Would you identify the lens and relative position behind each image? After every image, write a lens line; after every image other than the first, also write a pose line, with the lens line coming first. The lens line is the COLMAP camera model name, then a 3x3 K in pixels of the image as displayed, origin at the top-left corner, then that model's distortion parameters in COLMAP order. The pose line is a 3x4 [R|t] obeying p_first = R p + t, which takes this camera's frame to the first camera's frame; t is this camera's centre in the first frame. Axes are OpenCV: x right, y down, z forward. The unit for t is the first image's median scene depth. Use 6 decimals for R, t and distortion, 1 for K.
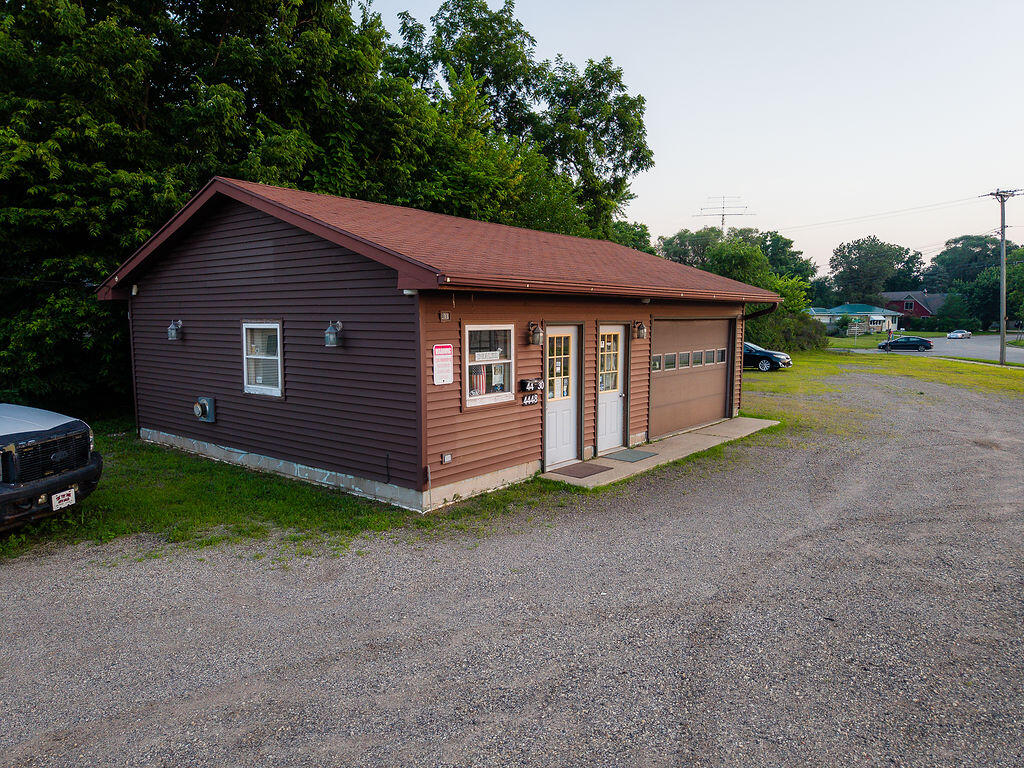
lens RADIAL K [[670.8, 0, 510.4], [0, 670.8, 377.8], [0, 0, 1]] dist [0.035233, -0.027596]
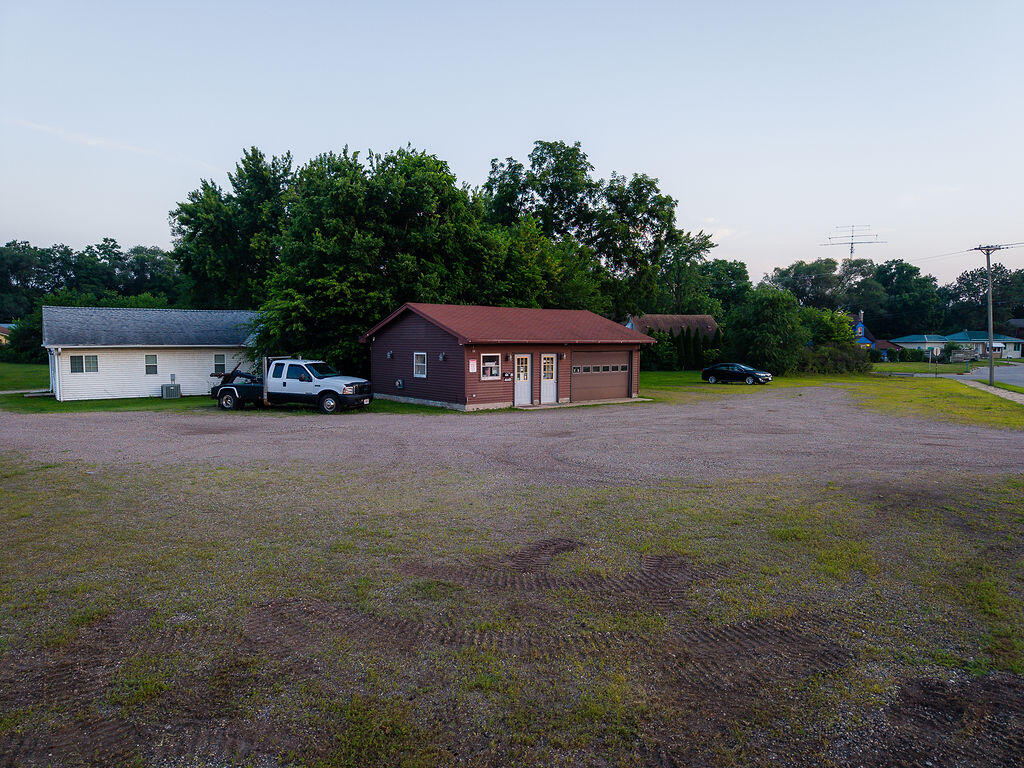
lens RADIAL K [[670.8, 0, 510.4], [0, 670.8, 377.8], [0, 0, 1]] dist [0.035233, -0.027596]
pose [[0.975687, 0.014239, -0.218707, 0.514149], [-0.021929, 0.999222, -0.032771, 0.091043], [0.218070, 0.036770, 0.975240, -1.382623]]
